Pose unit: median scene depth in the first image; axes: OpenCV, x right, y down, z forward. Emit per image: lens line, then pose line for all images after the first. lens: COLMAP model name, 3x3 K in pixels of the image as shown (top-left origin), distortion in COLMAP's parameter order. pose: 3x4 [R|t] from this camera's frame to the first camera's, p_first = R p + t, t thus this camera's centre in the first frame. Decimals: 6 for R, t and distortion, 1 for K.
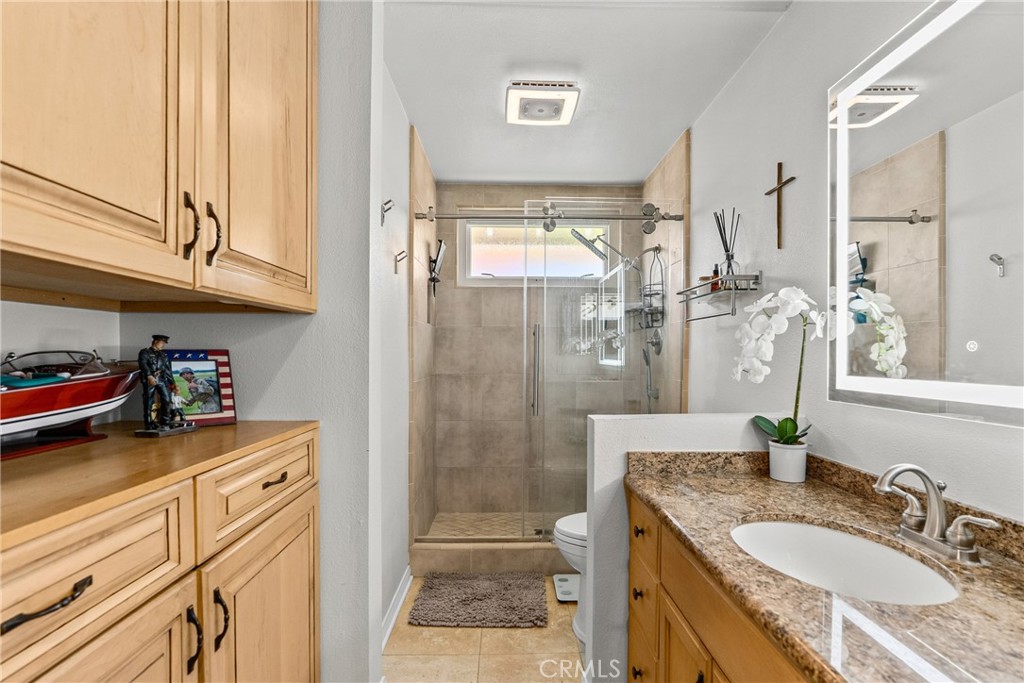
lens RADIAL K [[470.6, 0, 508.4], [0, 470.6, 343.7], [0, 0, 1]] dist [-0.006016, 0.001281]
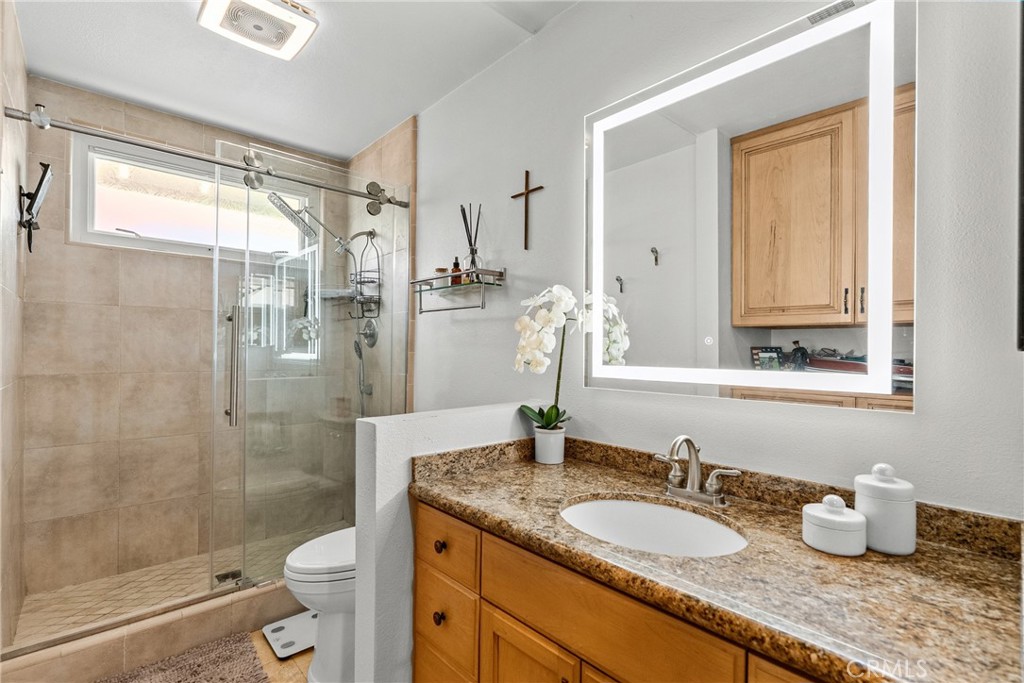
lens RADIAL K [[476.5, 0, 508.0], [0, 476.5, 339.8], [0, 0, 1]] dist [-0.012956, 0.007609]
pose [[0.750451, 0.018638, 0.660663, -0.152688], [-0.021395, 0.999763, -0.003902, 0.009508], [-0.660579, -0.011207, 0.750673, 0.172635]]
